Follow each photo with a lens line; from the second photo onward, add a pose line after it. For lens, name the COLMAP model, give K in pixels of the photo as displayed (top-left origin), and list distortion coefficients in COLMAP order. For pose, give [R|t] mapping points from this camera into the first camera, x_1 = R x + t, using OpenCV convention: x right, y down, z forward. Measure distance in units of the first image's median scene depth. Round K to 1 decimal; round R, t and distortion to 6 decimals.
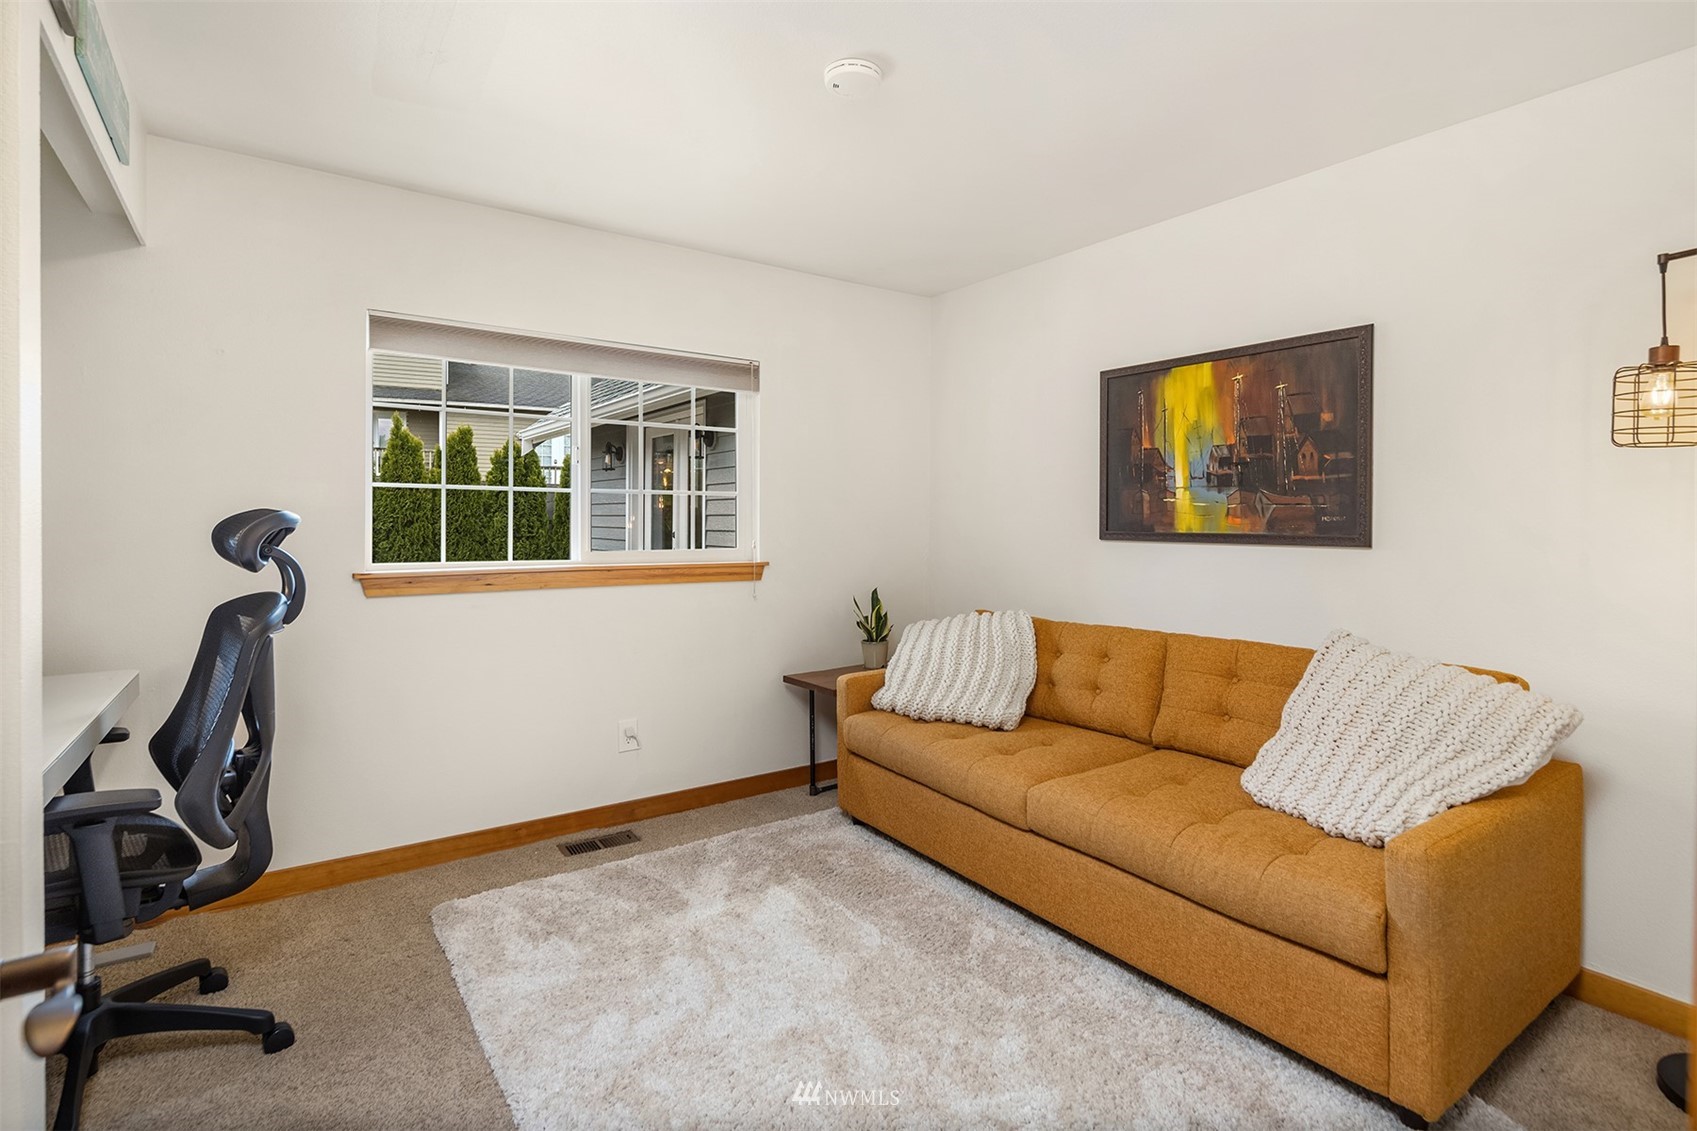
lens RADIAL K [[821.4, 0, 840.7], [0, 821.4, 523.1], [0, 0, 1]] dist [0.016408, -0.002279]
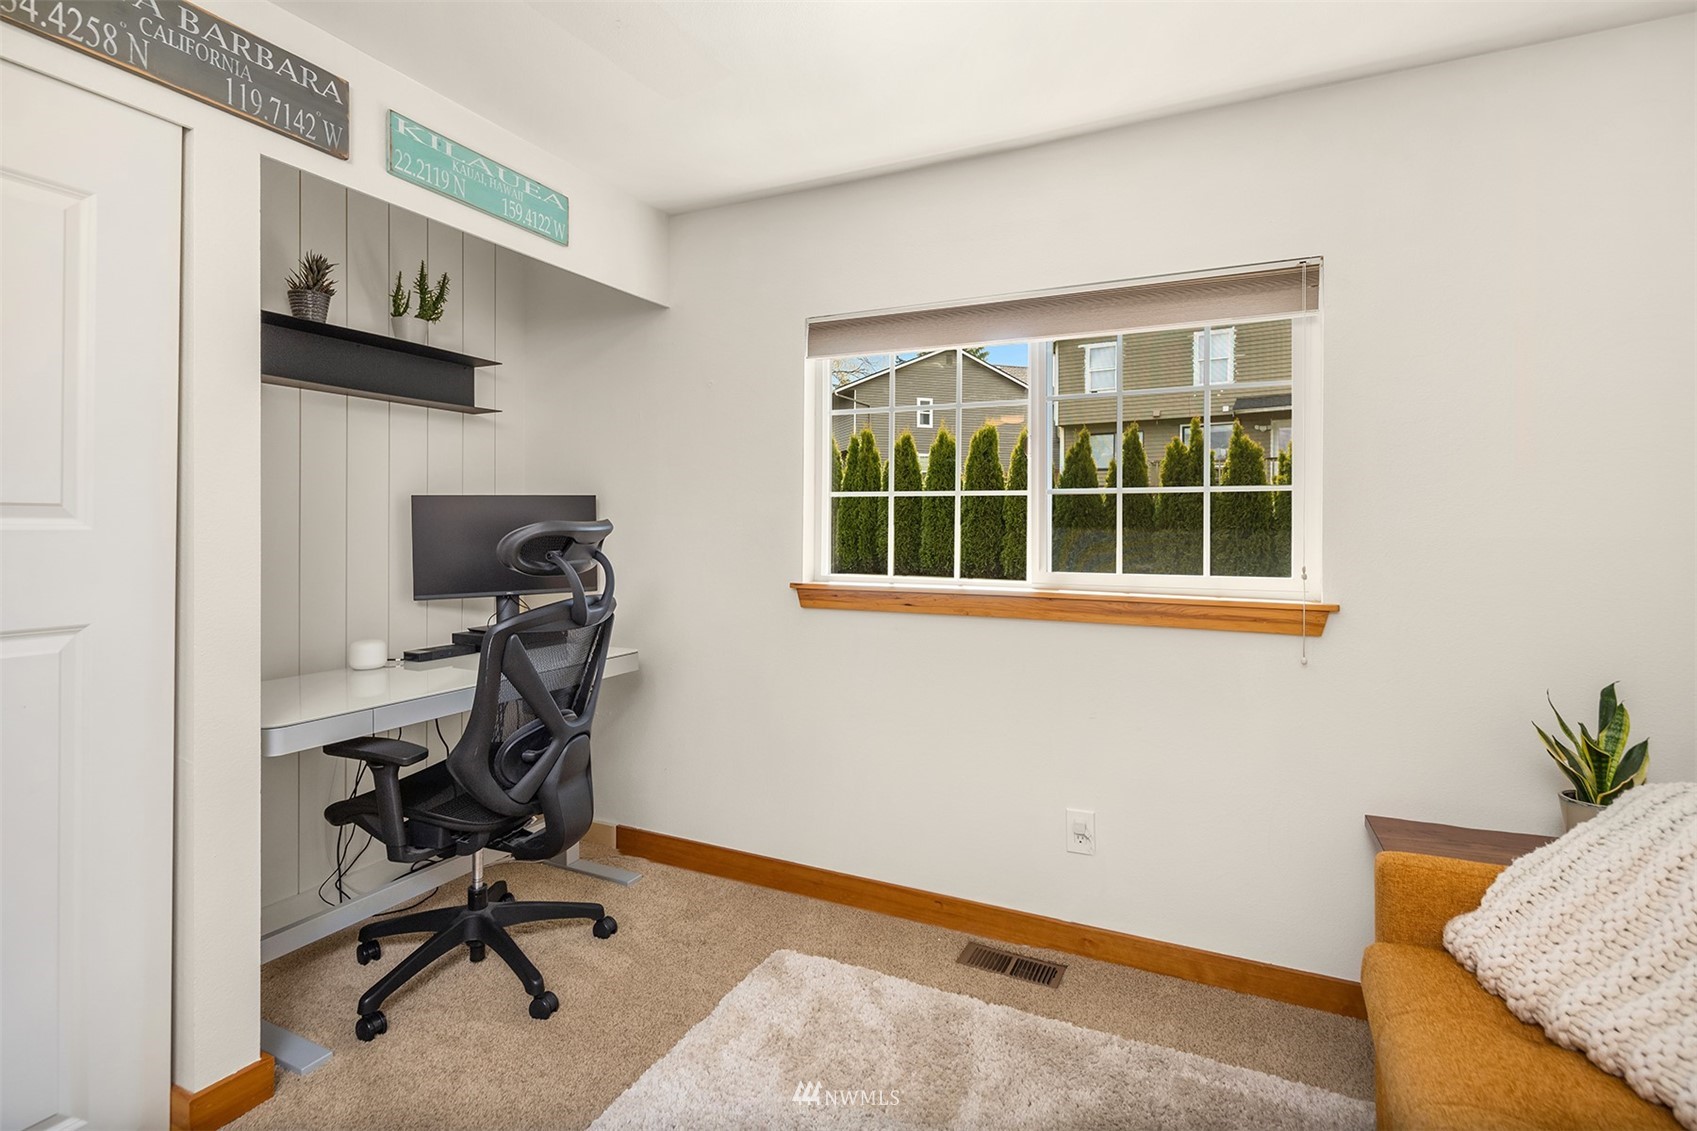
lens RADIAL K [[821.4, 0, 860.2], [0, 821.4, 530.7], [0, 0, 1]] dist [0.016408, -0.002279]
pose [[0.490513, 0.002184, -0.871431, 0.282218], [-0.006316, 0.999980, -0.001049, -0.002053], [0.871411, 0.006019, 0.490516, 0.499556]]
